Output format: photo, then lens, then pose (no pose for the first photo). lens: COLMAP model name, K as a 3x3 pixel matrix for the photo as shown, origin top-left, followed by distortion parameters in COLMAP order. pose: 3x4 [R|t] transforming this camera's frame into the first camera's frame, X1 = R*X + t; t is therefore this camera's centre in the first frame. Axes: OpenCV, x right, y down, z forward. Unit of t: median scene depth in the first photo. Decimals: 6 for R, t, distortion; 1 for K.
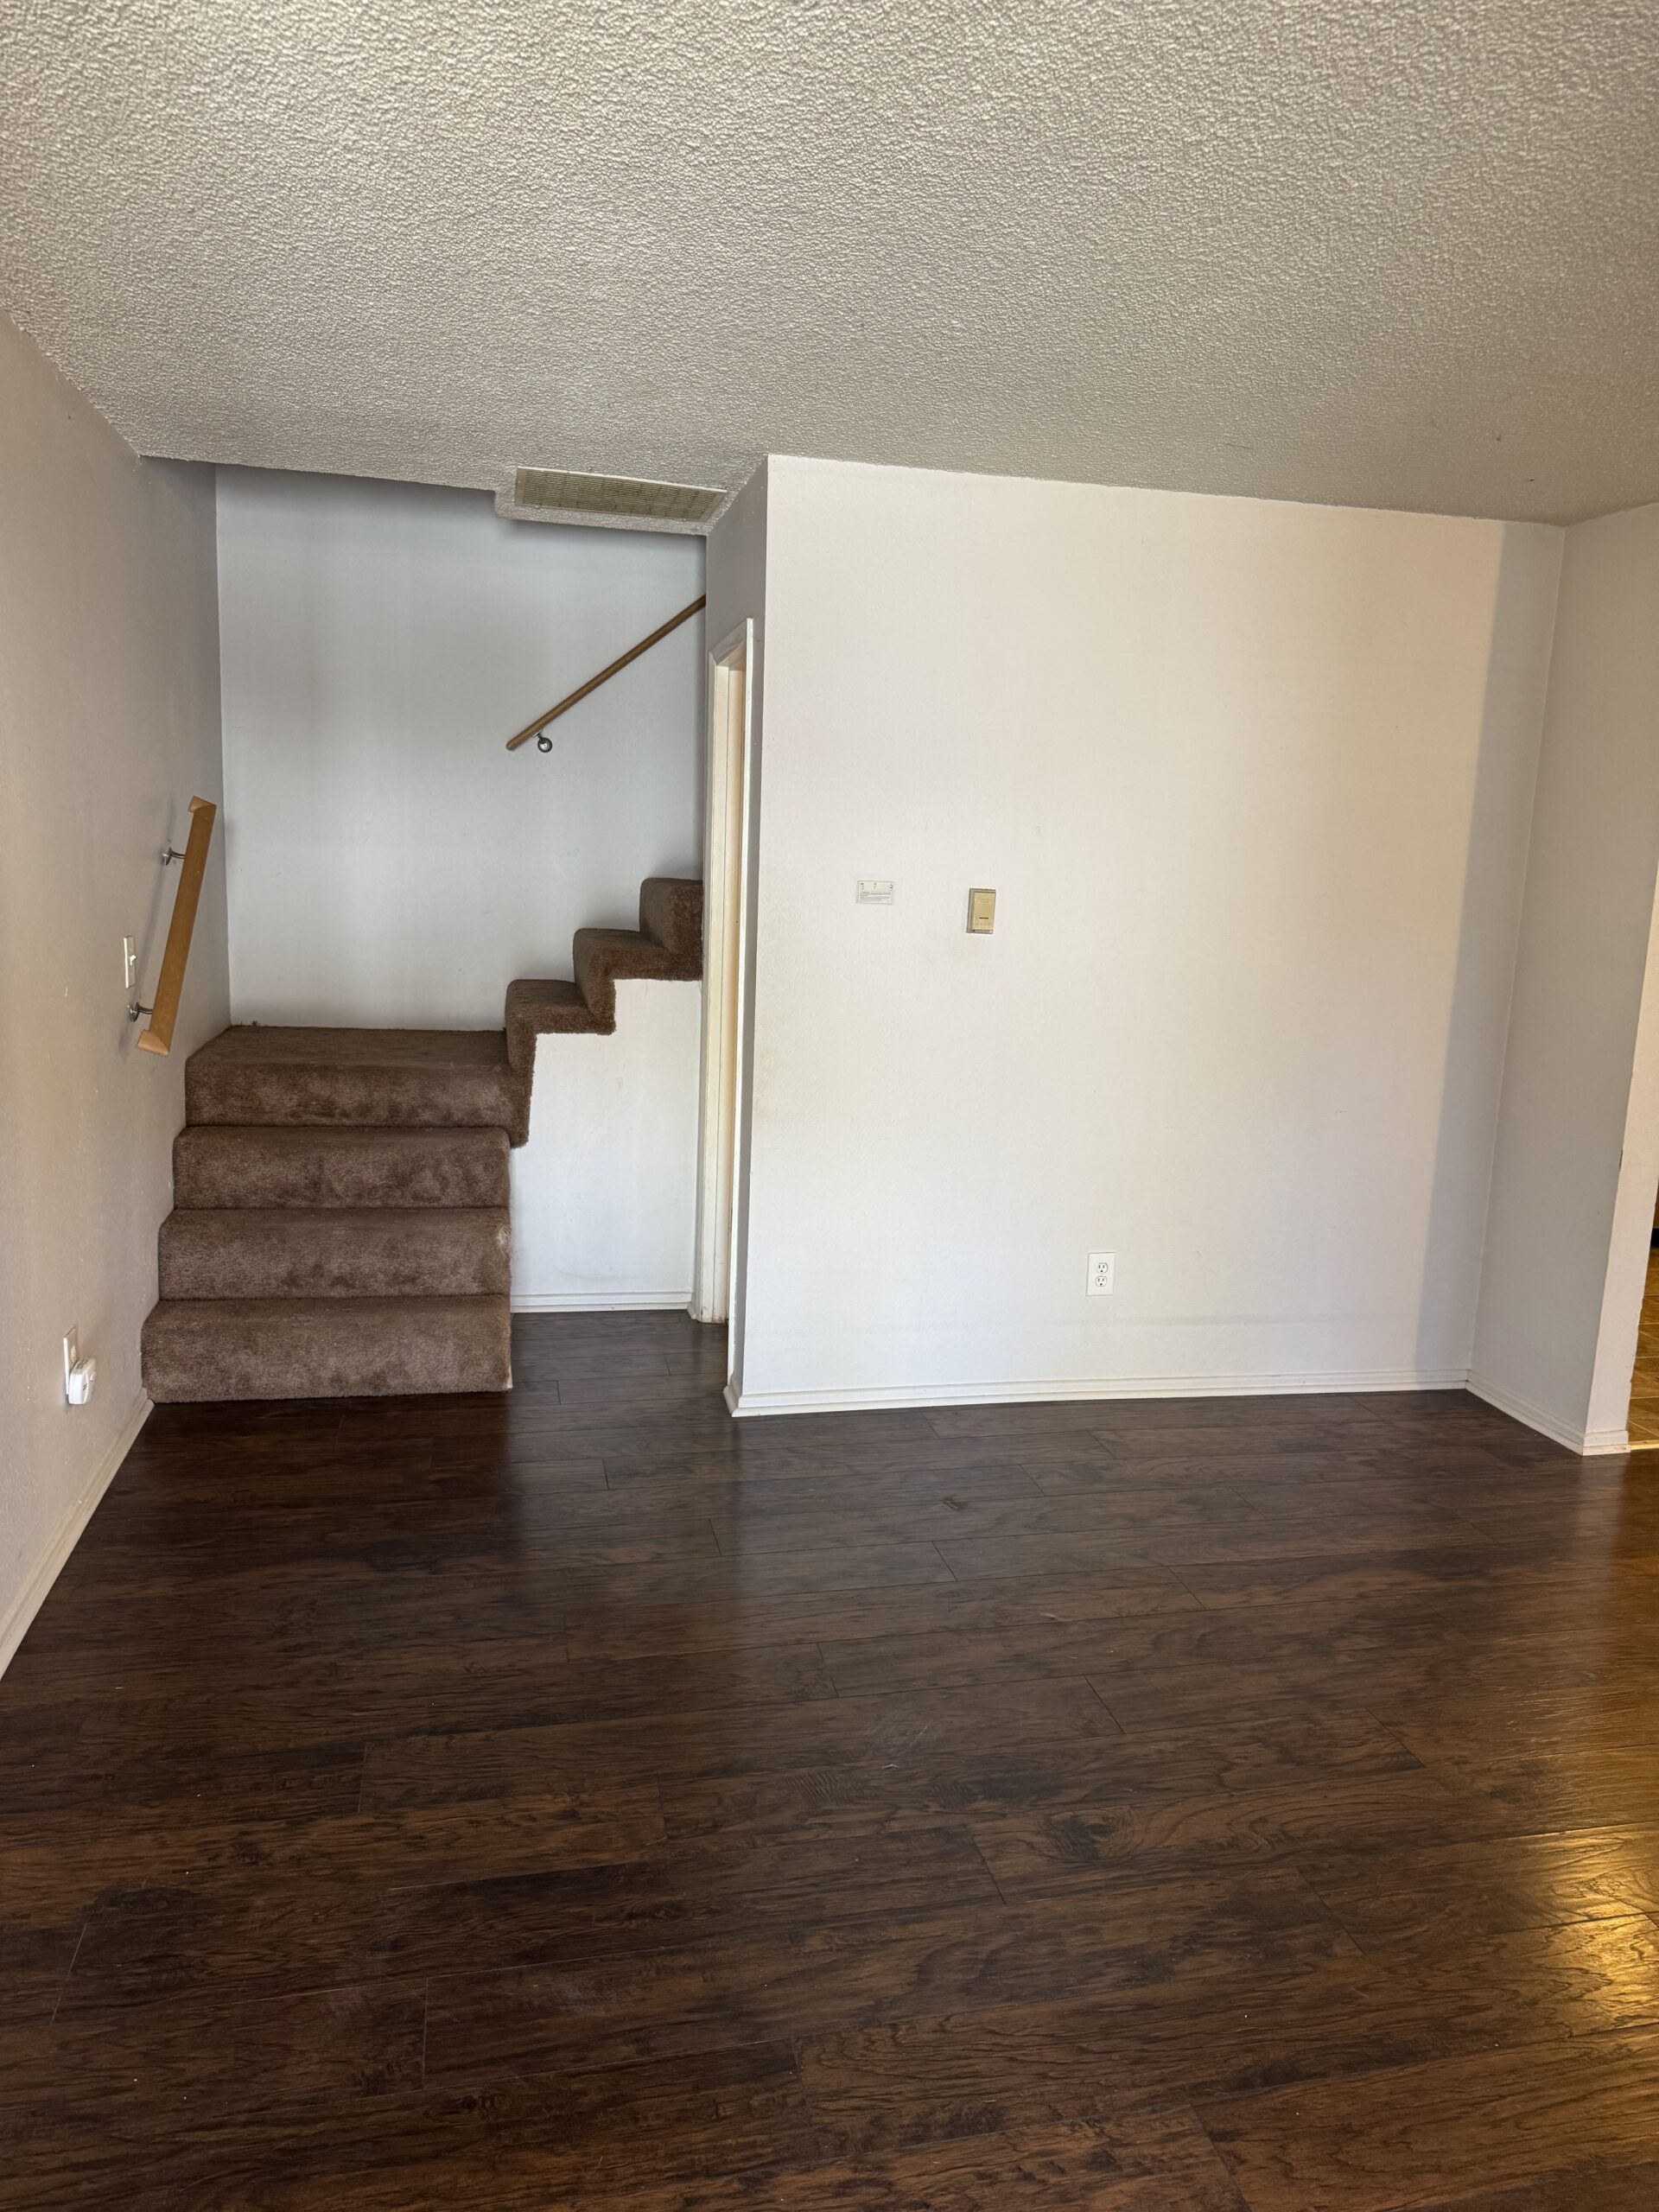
lens RADIAL K [[1560.8, 0, 846.0], [0, 1560.8, 1113.5], [0, 0, 1]] dist [0.053173, -0.060004]
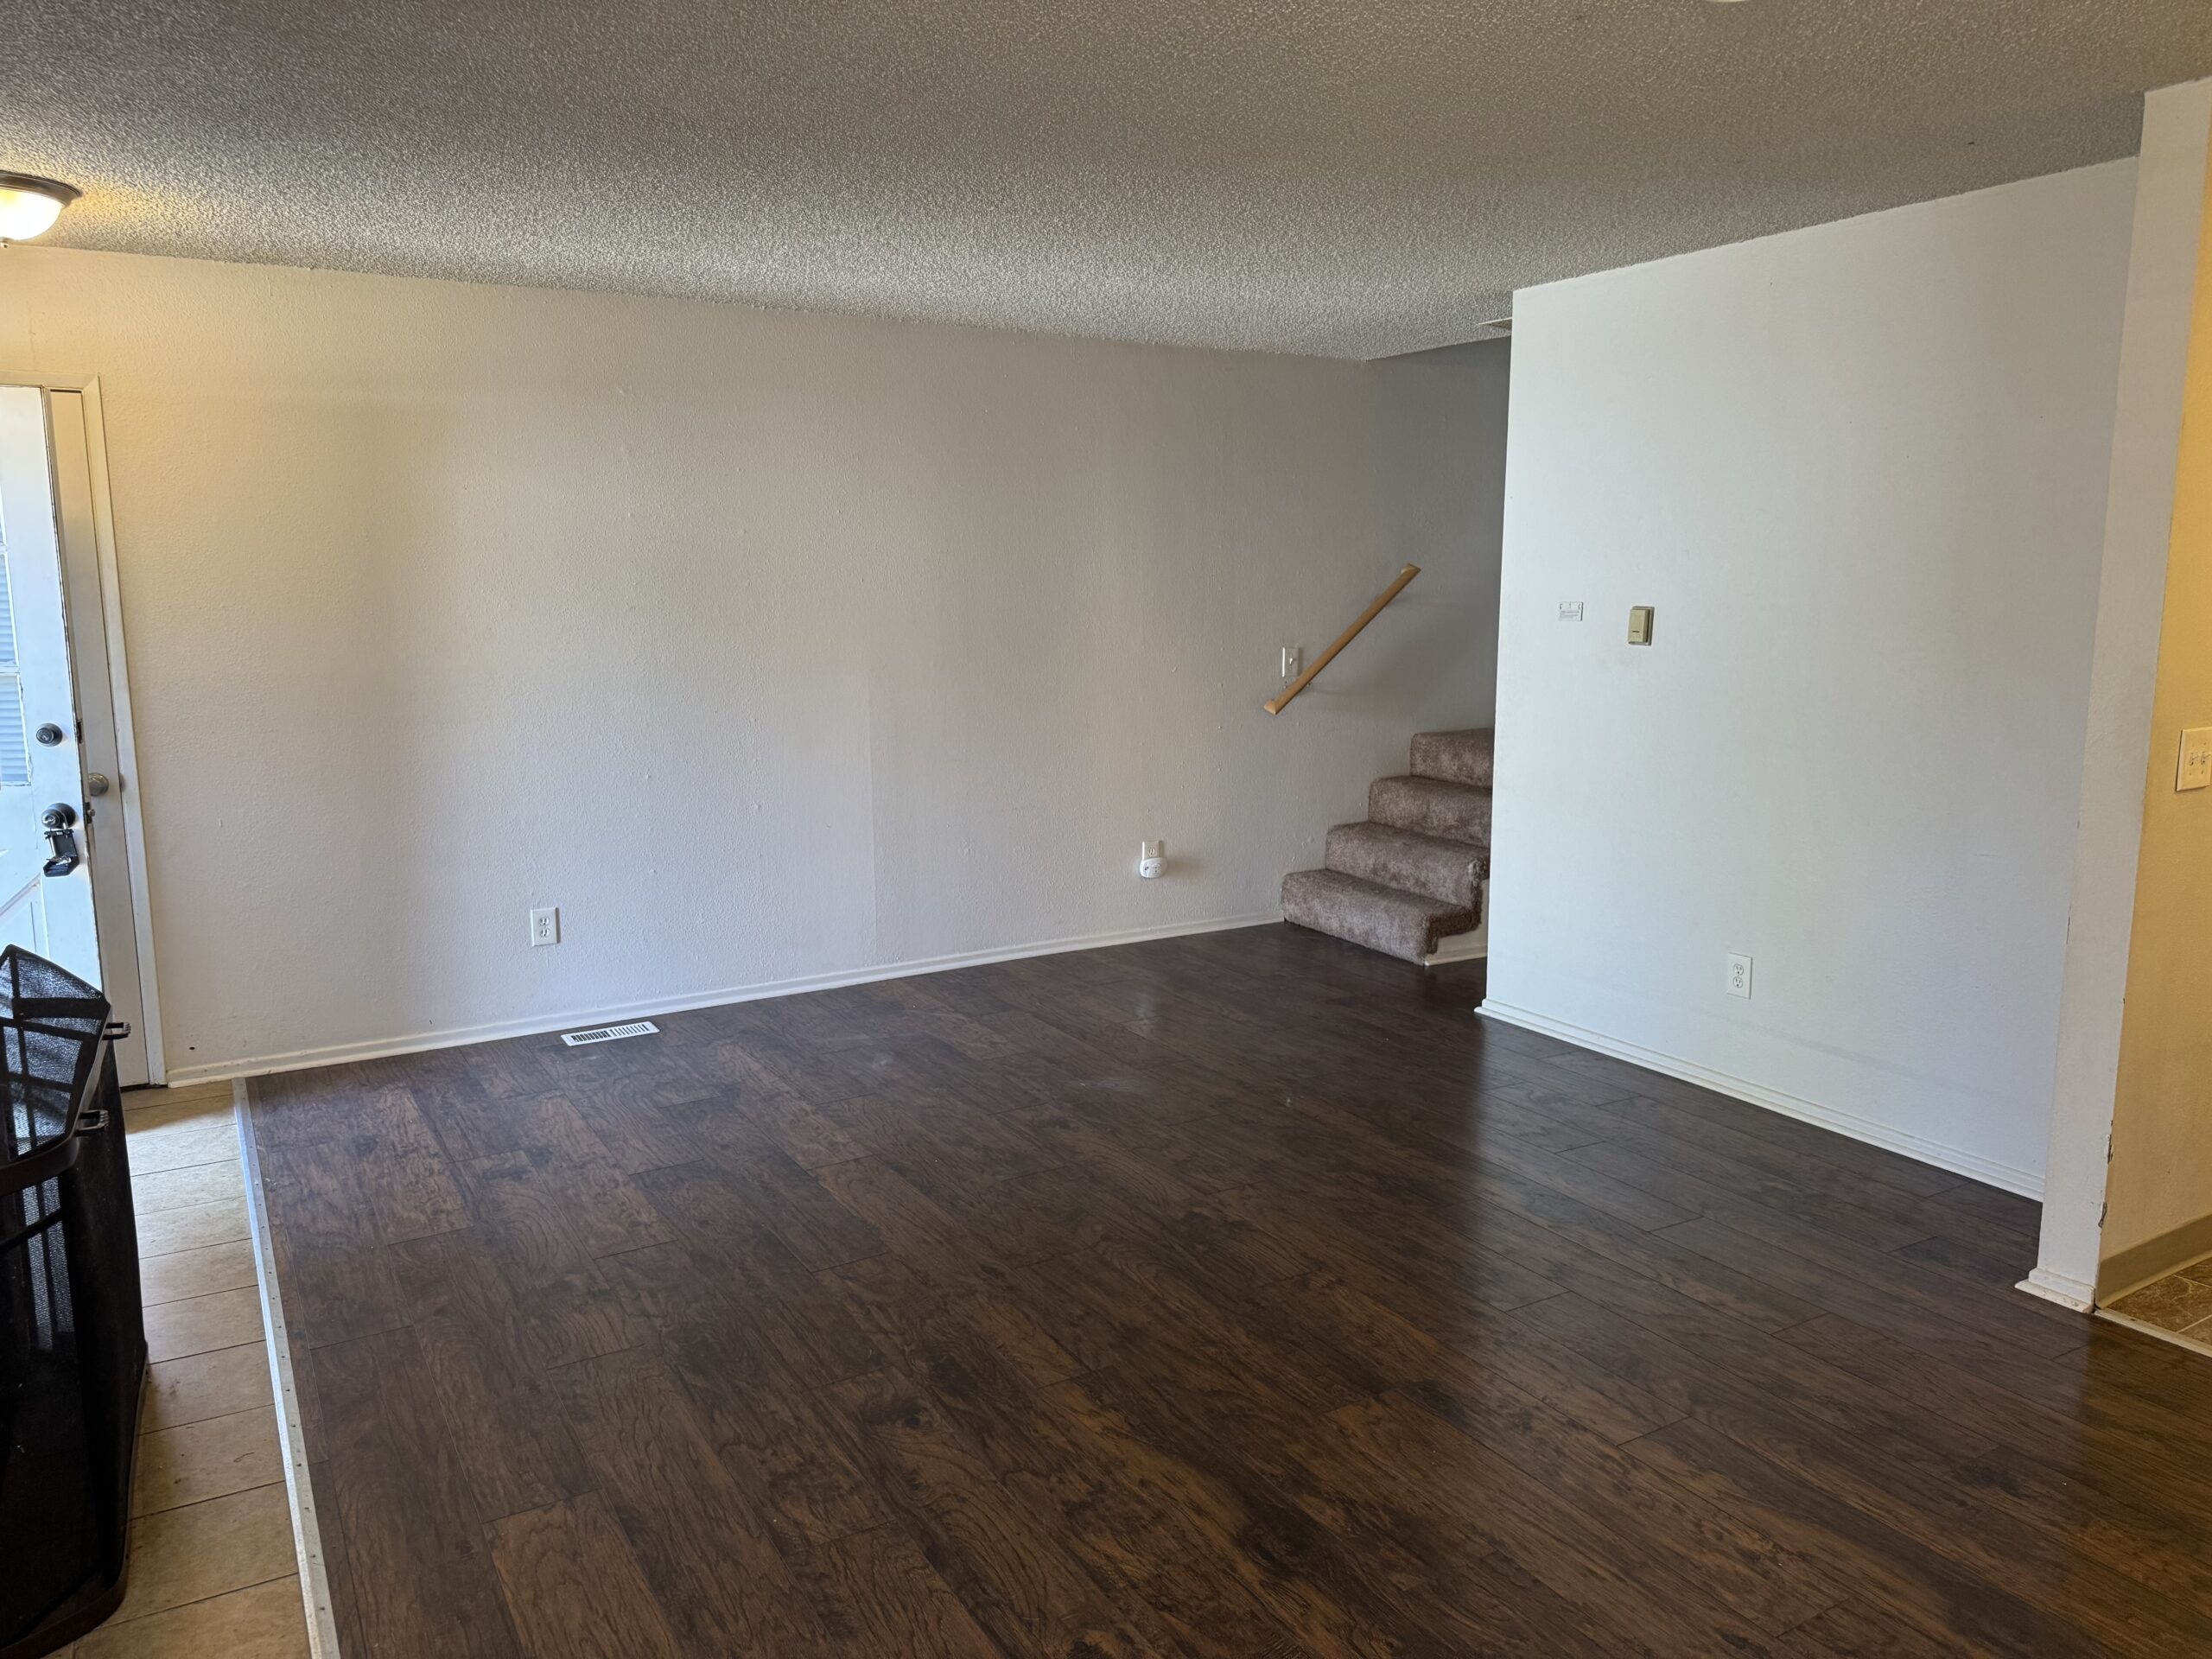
lens RADIAL K [[1560.8, 0, 1105.5], [0, 1560.8, 813.7], [0, 0, 1]] dist [0.053173, -0.060004]
pose [[0.292242, 0.100050, -0.951096, 1.192567], [-0.150964, 0.986870, 0.057427, 0.001487], [0.944354, 0.126799, 0.303509, 0.310337]]
